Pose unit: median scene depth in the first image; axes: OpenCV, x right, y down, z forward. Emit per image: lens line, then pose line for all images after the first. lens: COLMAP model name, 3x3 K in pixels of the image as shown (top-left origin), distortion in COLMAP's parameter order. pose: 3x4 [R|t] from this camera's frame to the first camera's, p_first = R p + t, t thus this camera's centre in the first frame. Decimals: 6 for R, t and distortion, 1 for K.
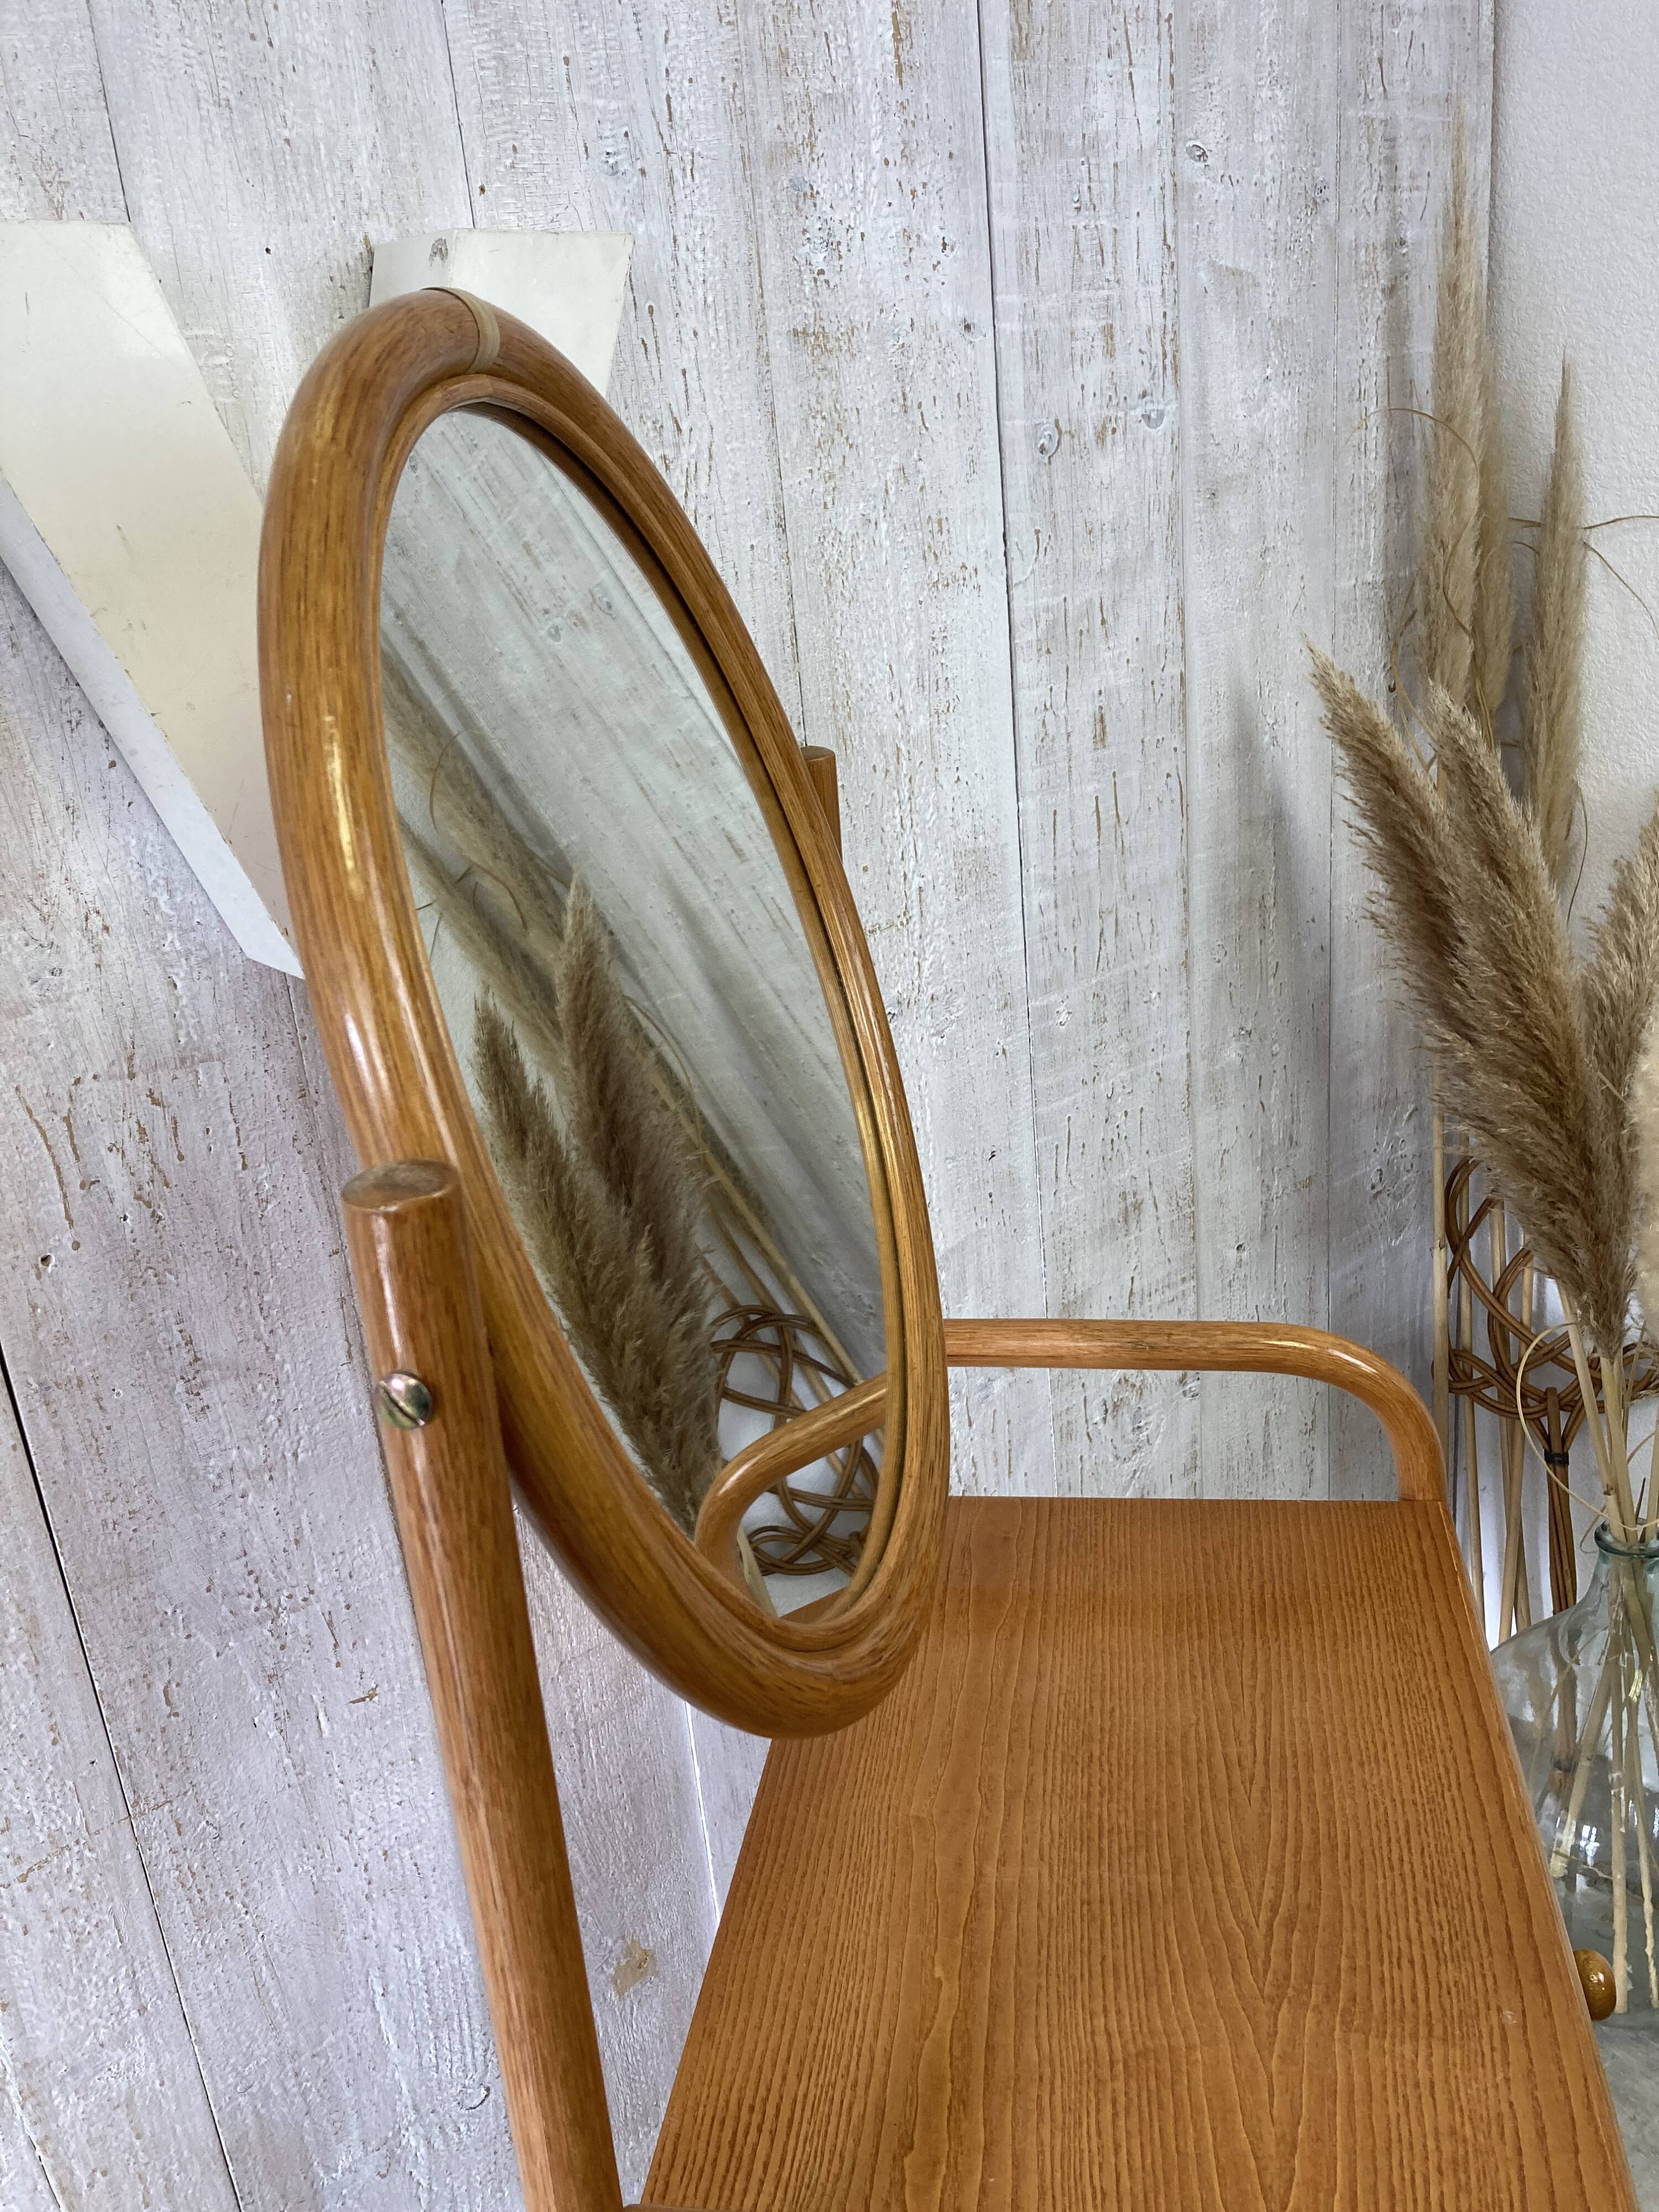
lens RADIAL K [[1796.5, 0, 839.8], [0, 1796.5, 1107.5], [0, 0, 1]] dist [0.022526, -0.015994]
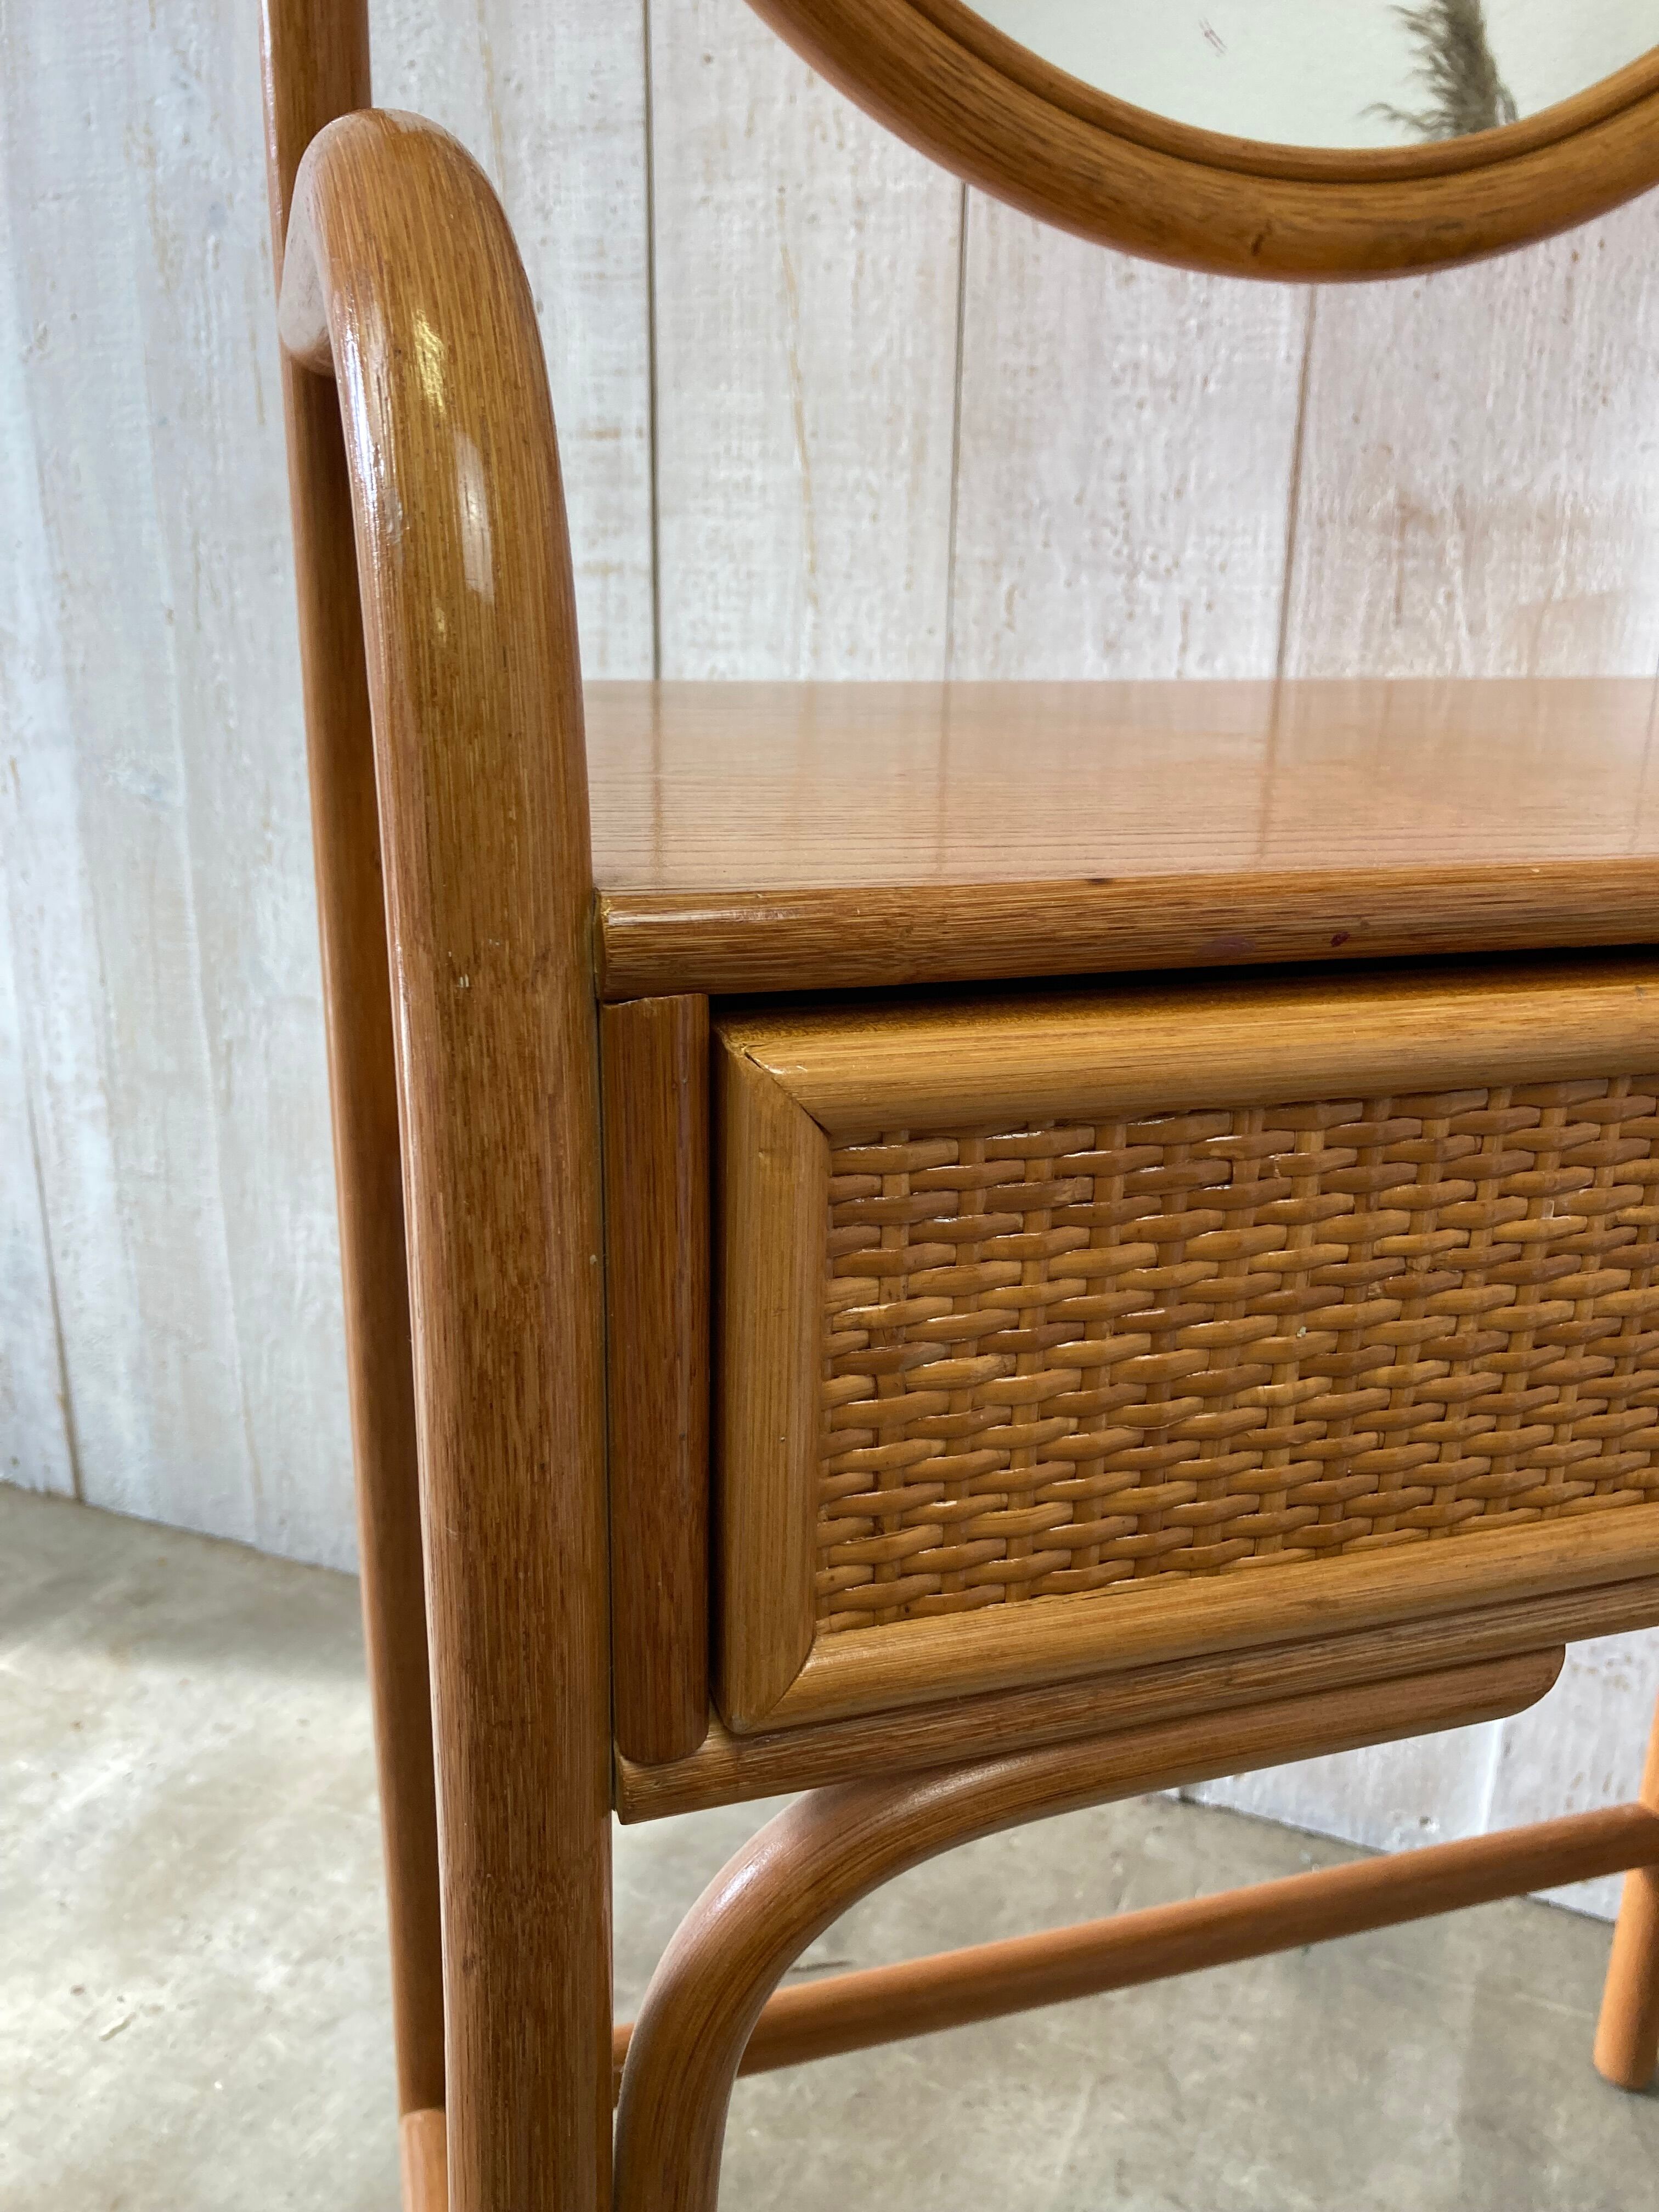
lens RADIAL K [[1796.5, 0, 875.6], [0, 1796.5, 1127.0], [0, 0, 1]] dist [0.022526, -0.015994]
pose [[0.451124, 0.365662, -0.814112, 0.432140], [-0.372819, 0.906016, 0.200351, 0.367083], [0.810859, 0.213134, 0.545051, 0.417126]]
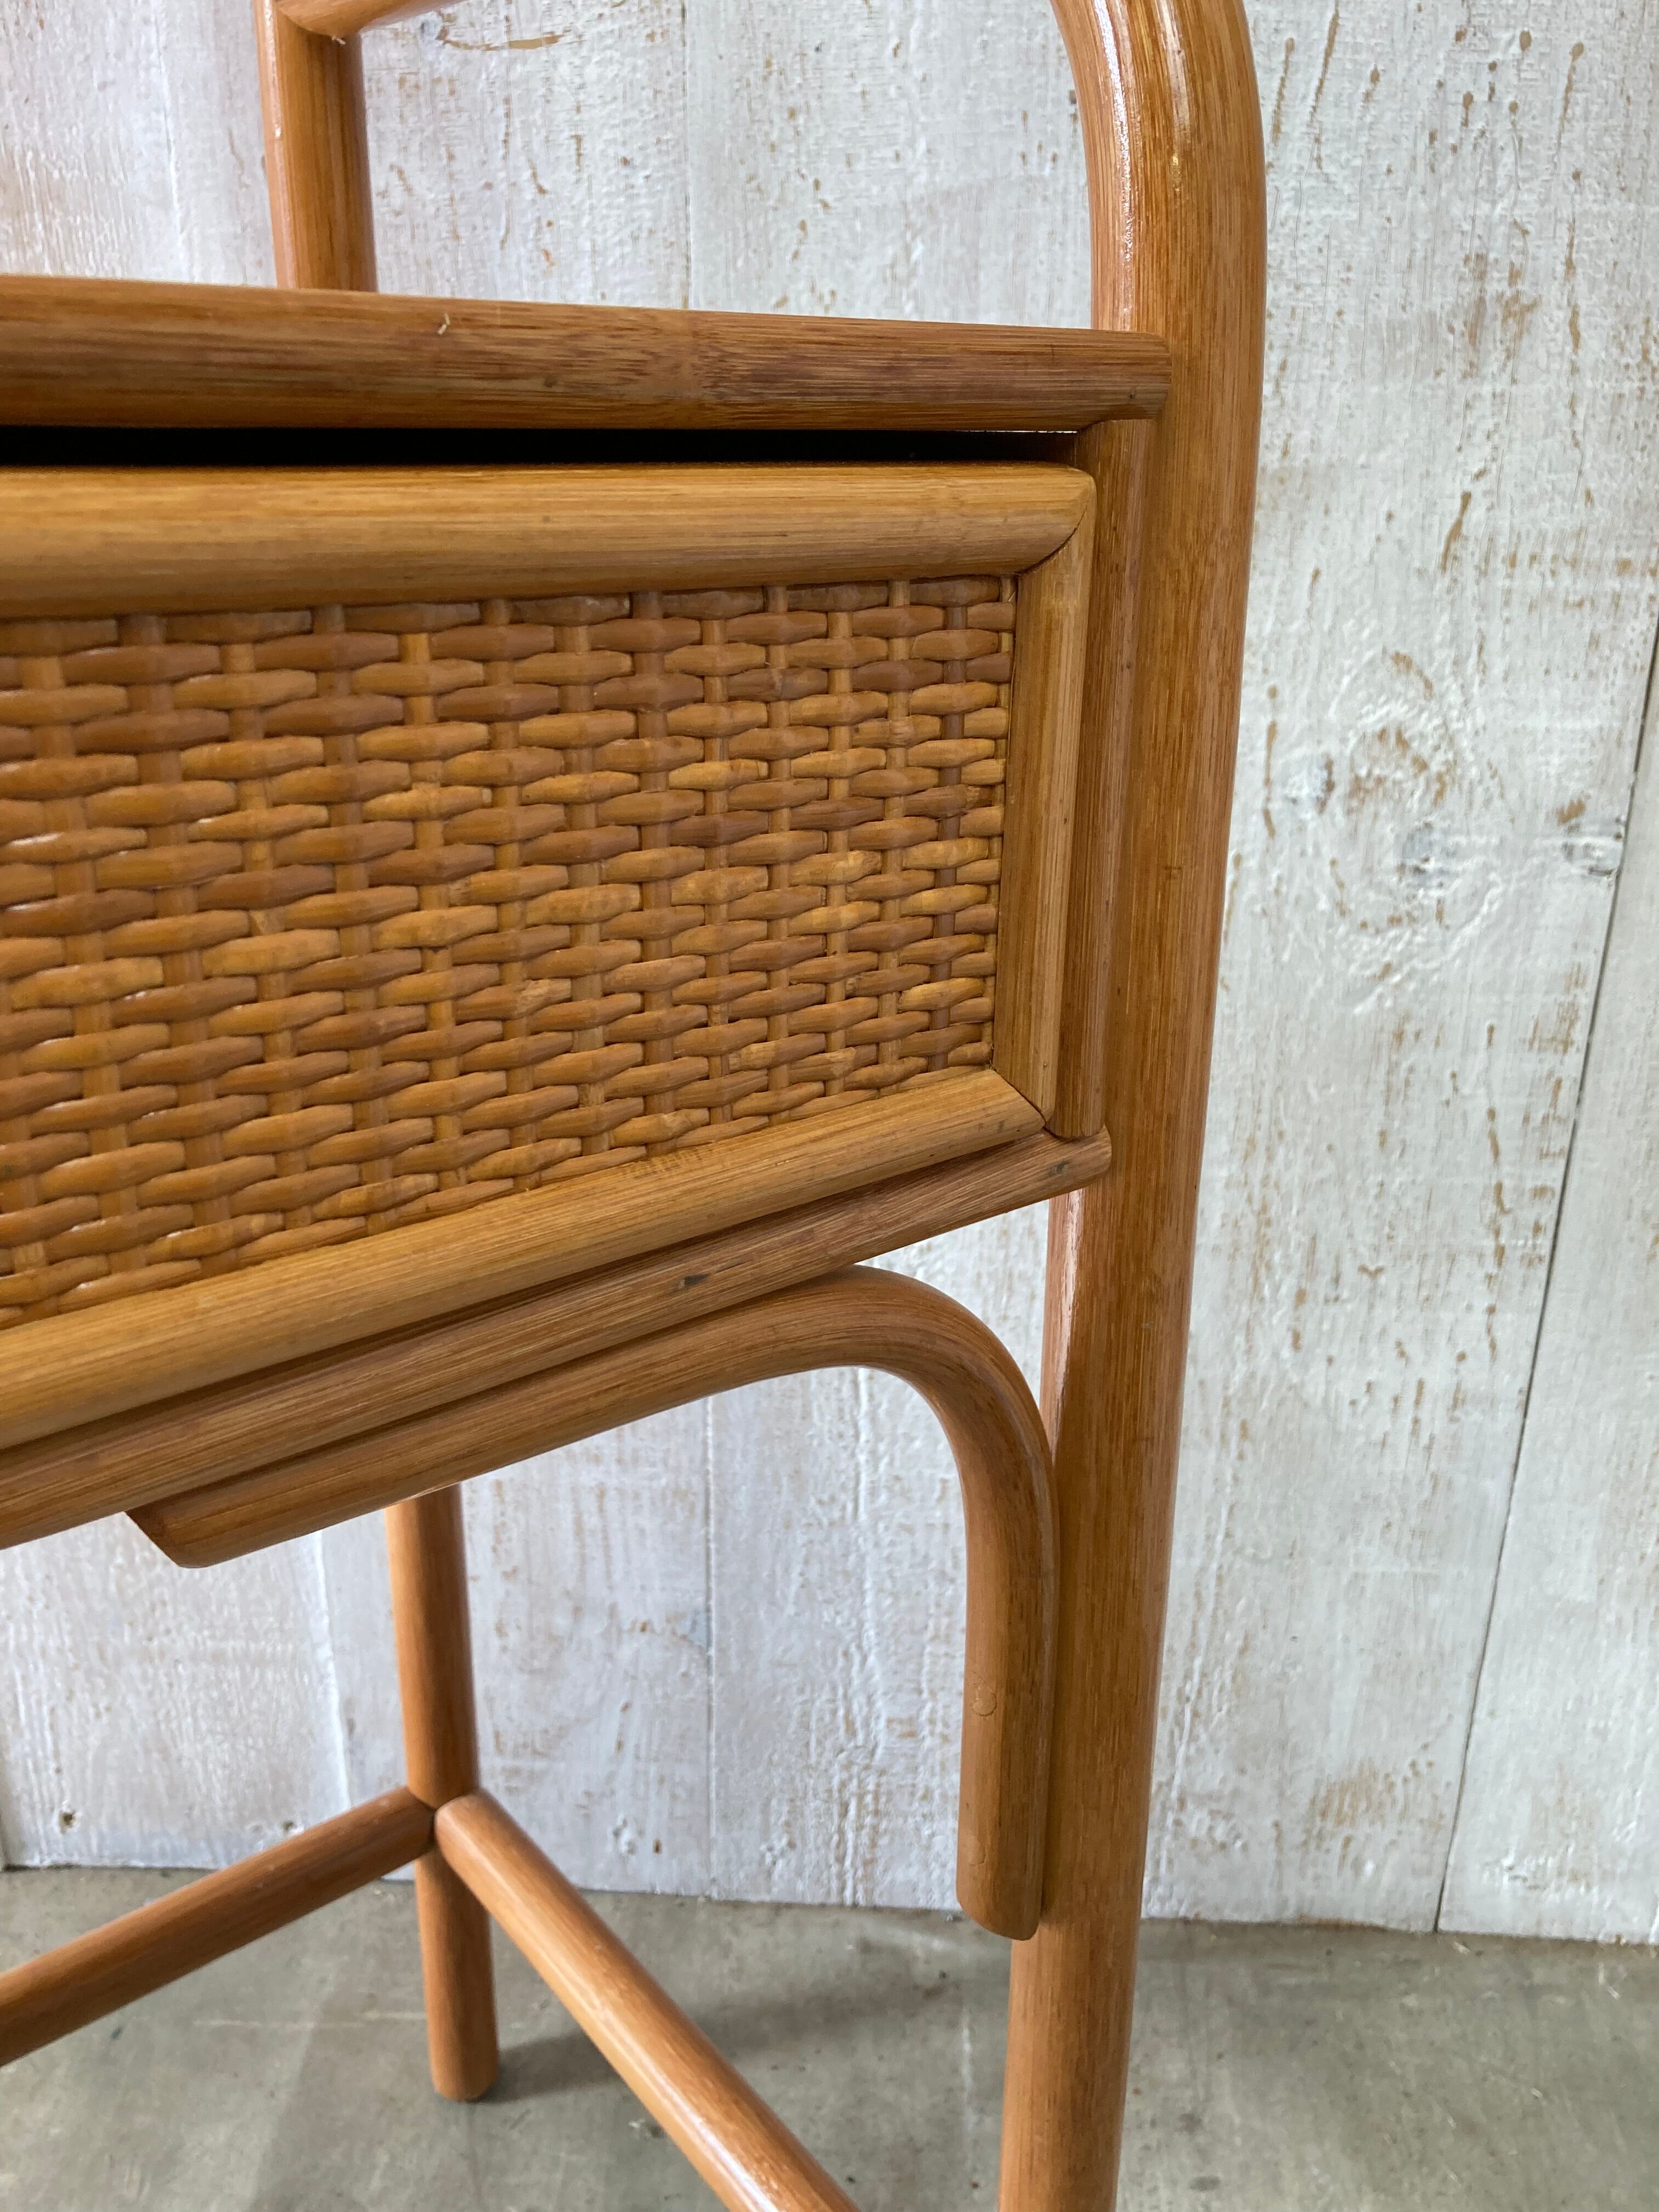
lens RADIAL K [[1796.5, 0, 857.5], [0, 1796.5, 1125.0], [0, 0, 1]] dist [0.022526, -0.015994]
pose [[0.743263, 0.329809, -0.582053, 0.475431], [-0.310516, 0.940714, 0.136518, 0.299063], [0.592570, 0.079268, 0.801609, 0.732073]]
